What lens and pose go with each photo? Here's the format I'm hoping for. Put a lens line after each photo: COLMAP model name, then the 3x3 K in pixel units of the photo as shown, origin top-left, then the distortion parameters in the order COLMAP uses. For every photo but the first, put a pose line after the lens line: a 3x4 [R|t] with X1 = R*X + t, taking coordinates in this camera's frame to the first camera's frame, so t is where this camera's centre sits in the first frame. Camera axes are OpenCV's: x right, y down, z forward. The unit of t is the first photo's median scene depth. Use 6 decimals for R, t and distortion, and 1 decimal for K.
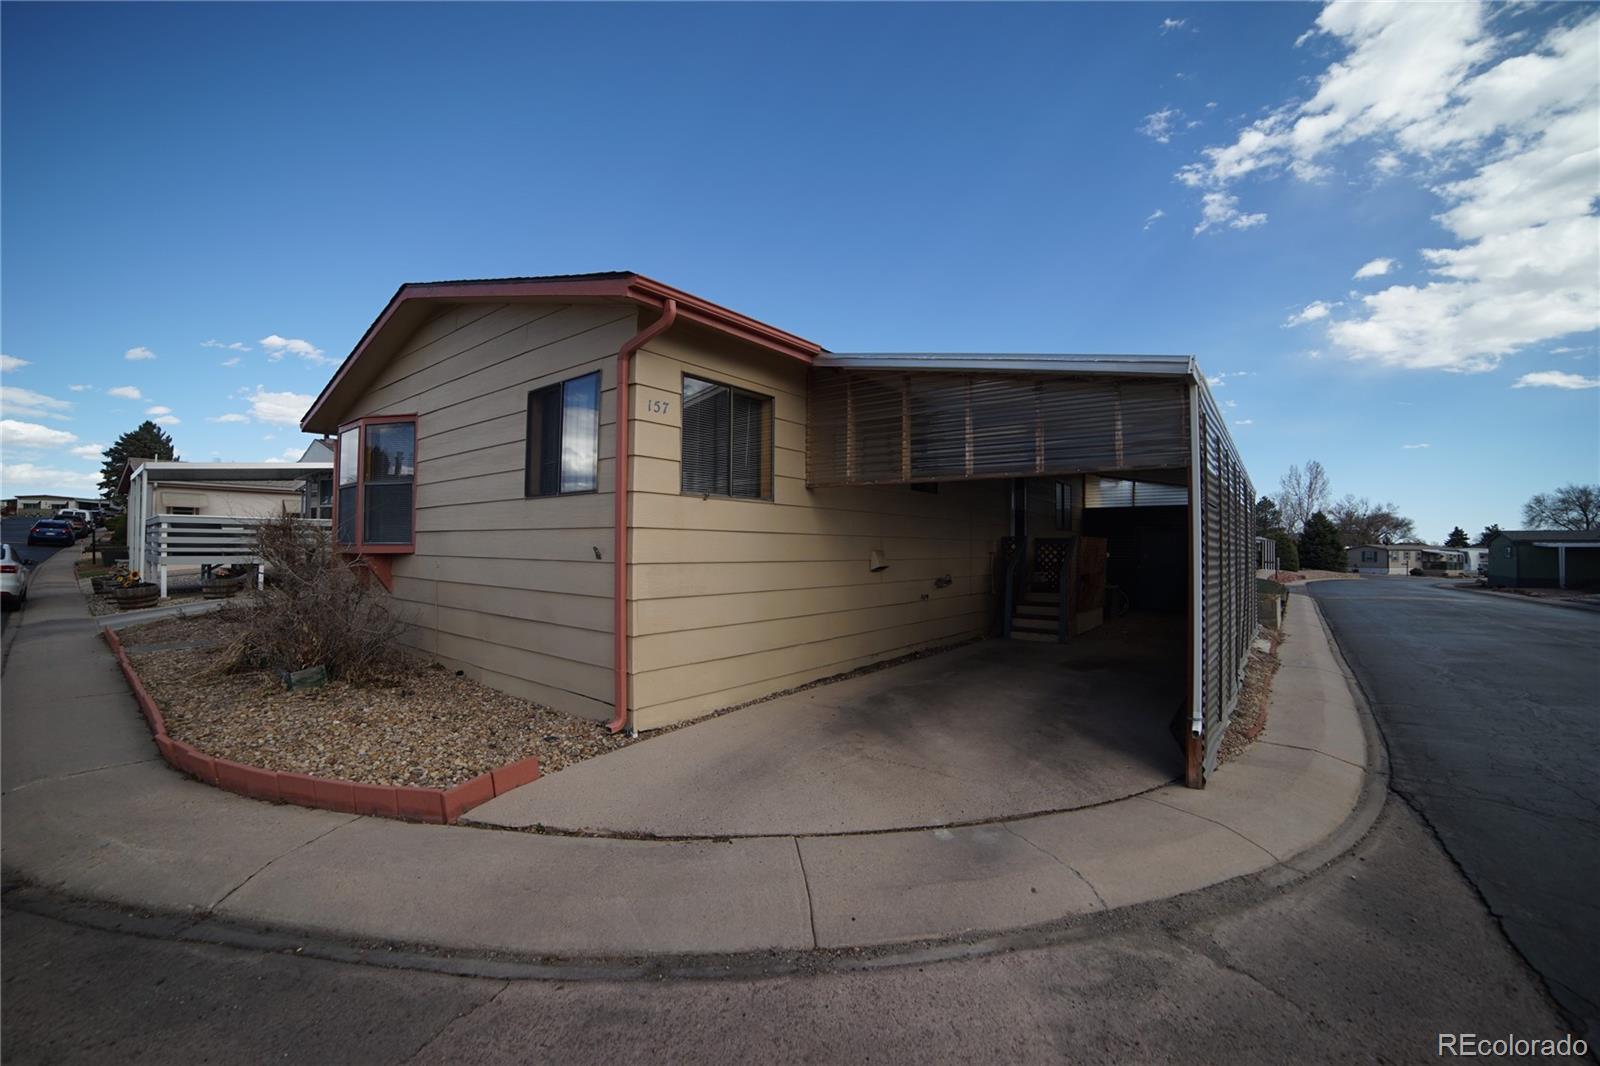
lens RADIAL K [[653.3, 0, 803.6], [0, 653.3, 538.2], [0, 0, 1]] dist [-0.111253, 0.039709]
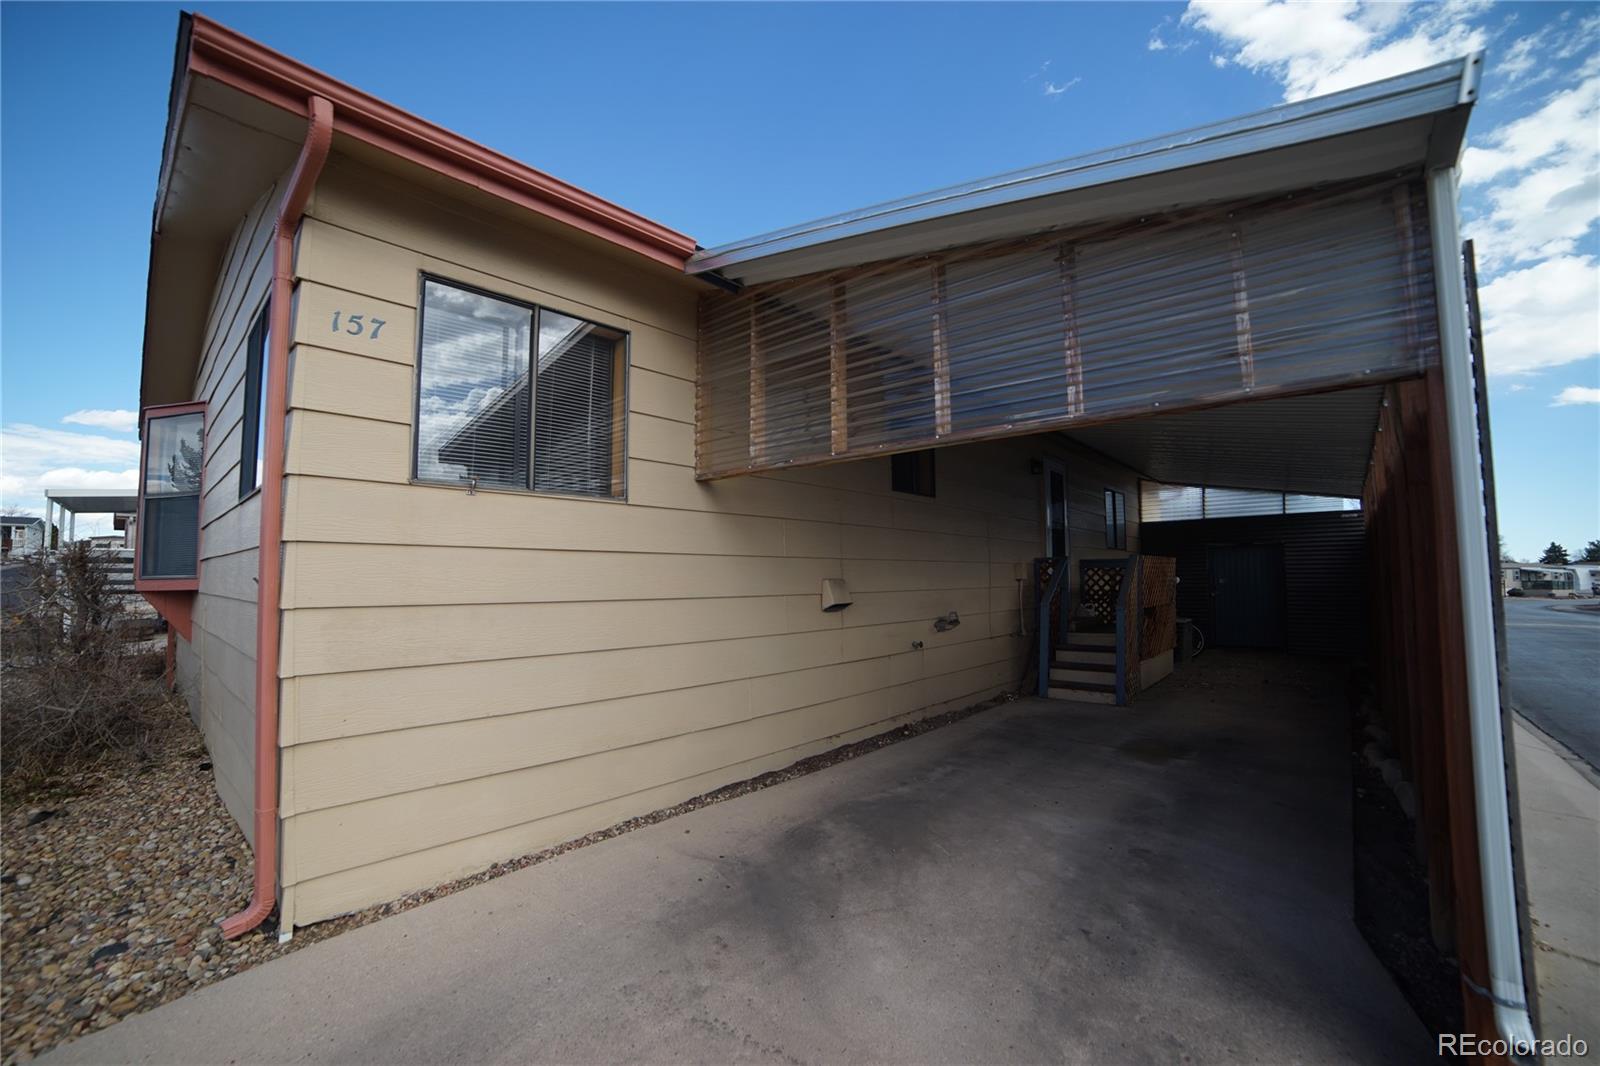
lens RADIAL K [[653.3, 0, 803.6], [0, 653.3, 538.2], [0, 0, 1]] dist [-0.111253, 0.039709]
pose [[0.997640, -0.017990, -0.066259, 0.147440], [0.014951, 0.998826, -0.046075, 0.008369], [0.067010, 0.044976, 0.996738, 0.388458]]
